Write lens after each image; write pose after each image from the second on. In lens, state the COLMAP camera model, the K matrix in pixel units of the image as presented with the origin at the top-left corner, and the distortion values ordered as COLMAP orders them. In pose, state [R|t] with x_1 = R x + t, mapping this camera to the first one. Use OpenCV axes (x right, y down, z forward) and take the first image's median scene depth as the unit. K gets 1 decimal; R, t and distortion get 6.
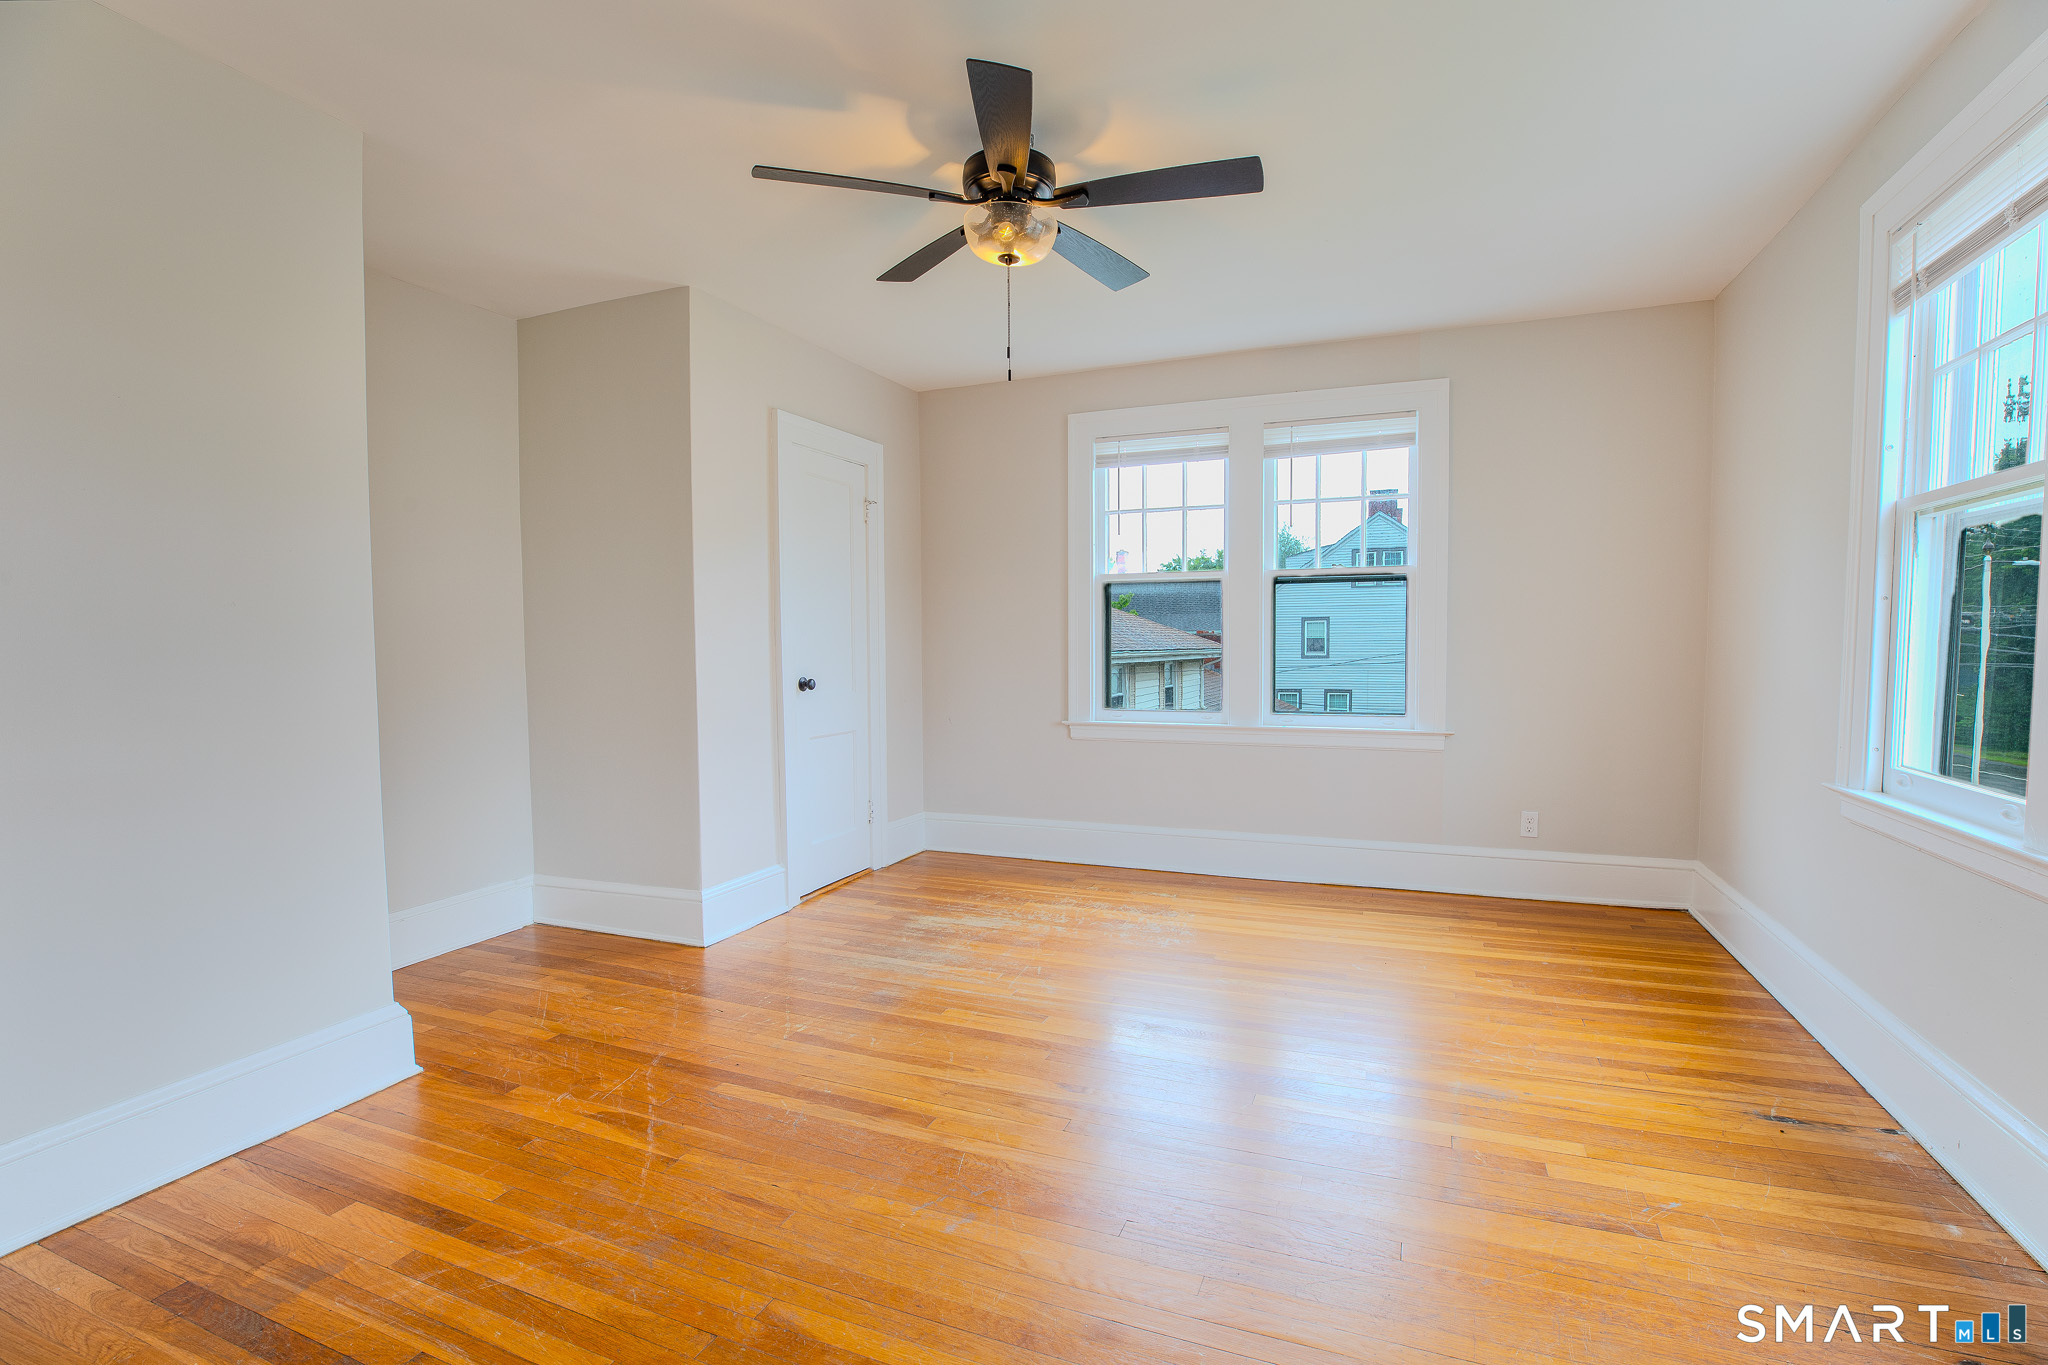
lens RADIAL K [[942.1, 0, 1028.7], [0, 942.1, 693.2], [0, 0, 1]] dist [-0.060916, 0.020605]
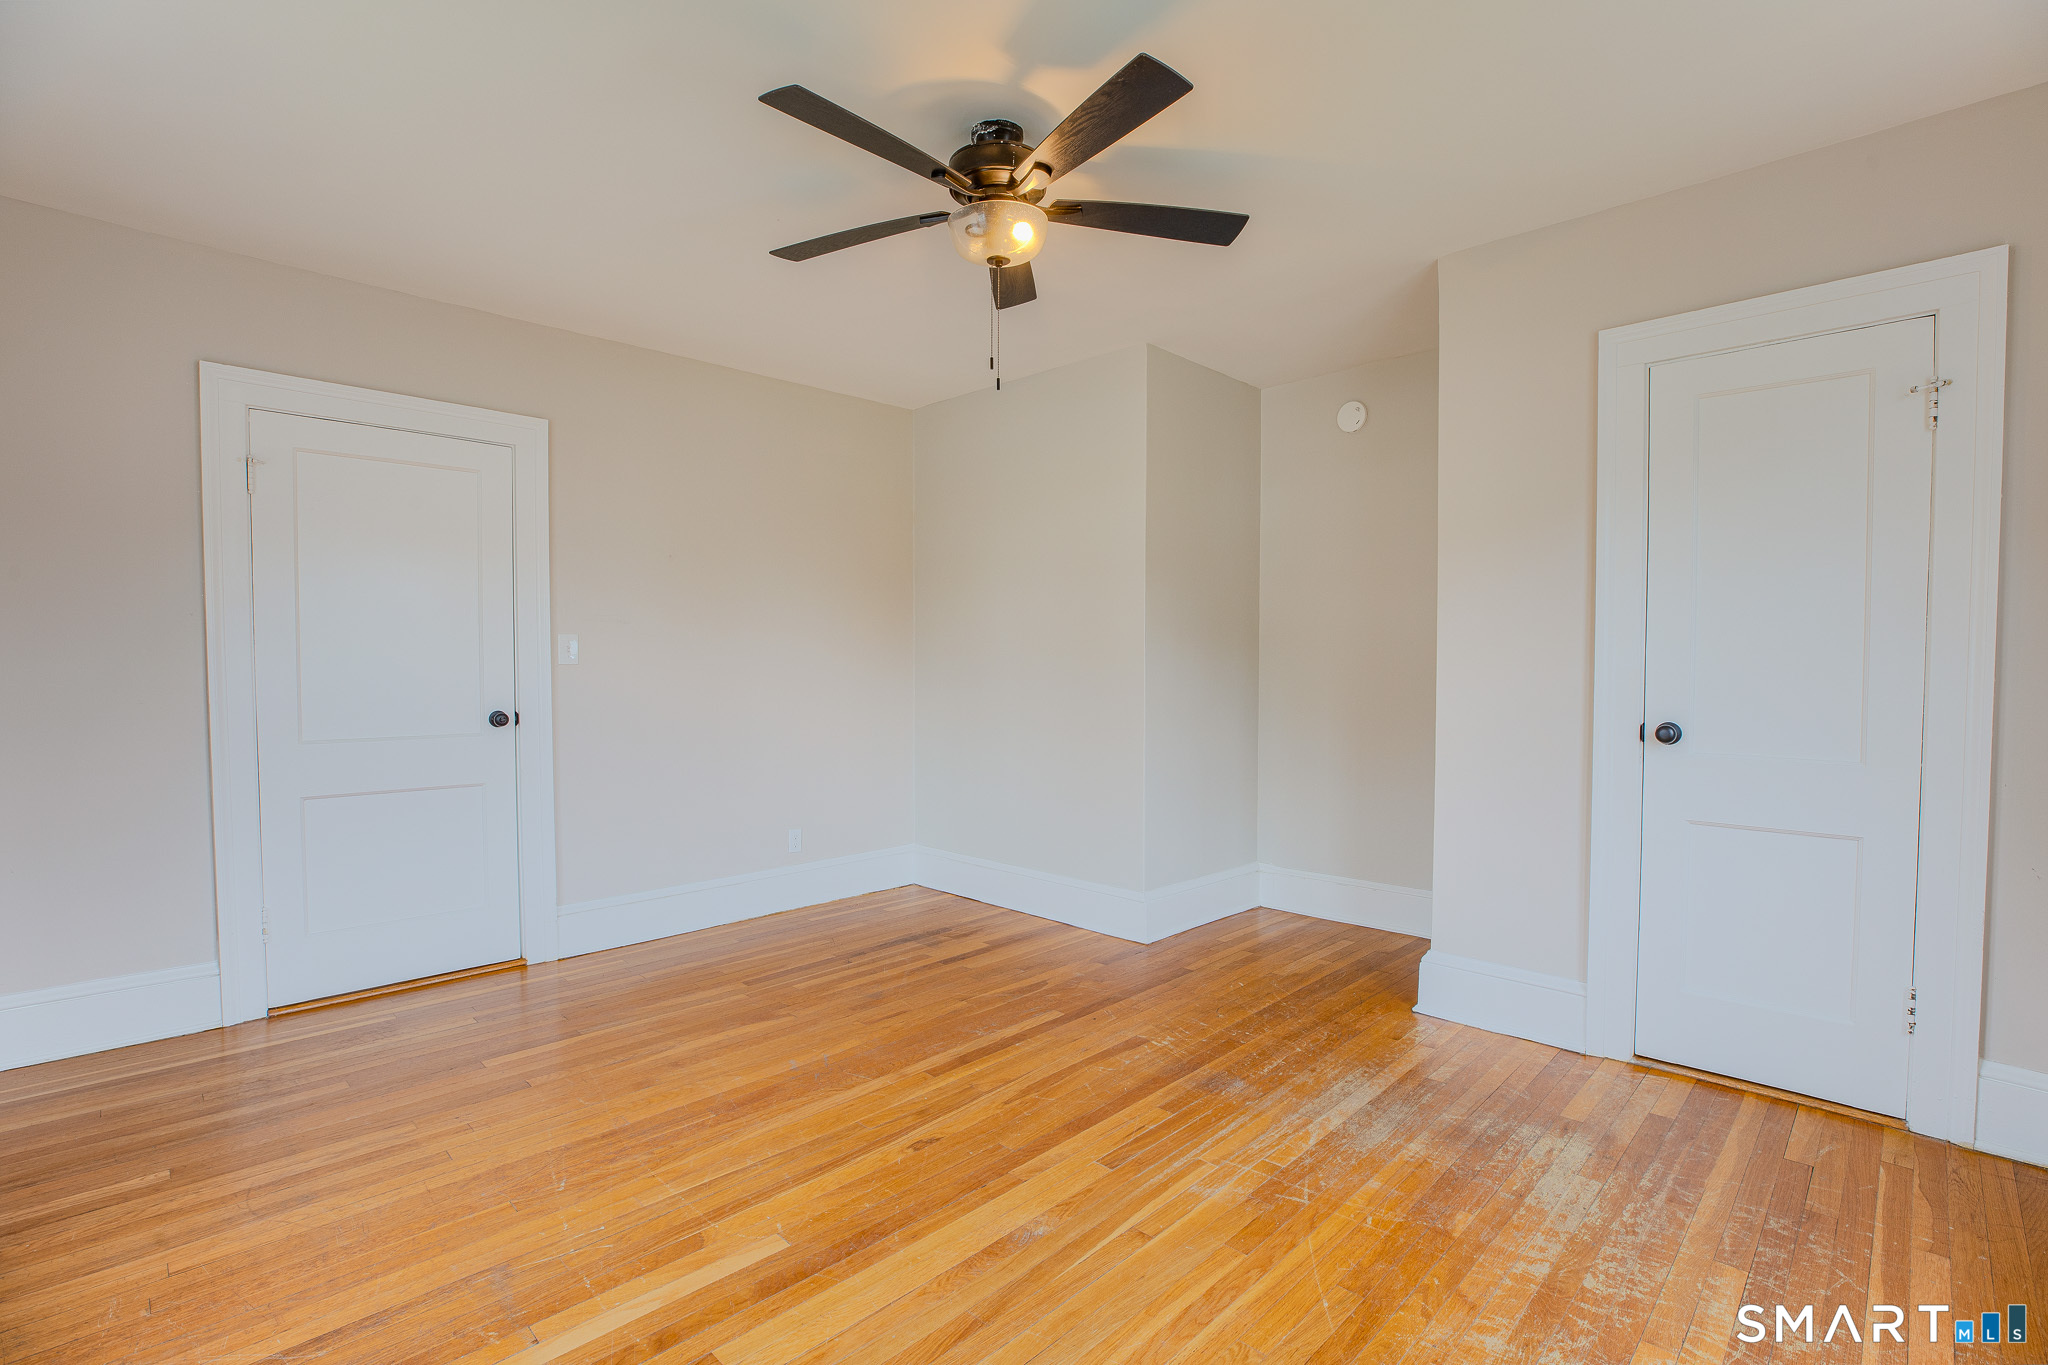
lens RADIAL K [[942.1, 0, 1028.7], [0, 942.1, 693.2], [0, 0, 1]] dist [-0.060916, 0.020605]
pose [[-0.381140, 0.040111, -0.923647, 0.722558], [-0.049221, 0.996761, 0.063598, -0.078865], [0.923206, 0.069703, -0.377932, 1.201756]]
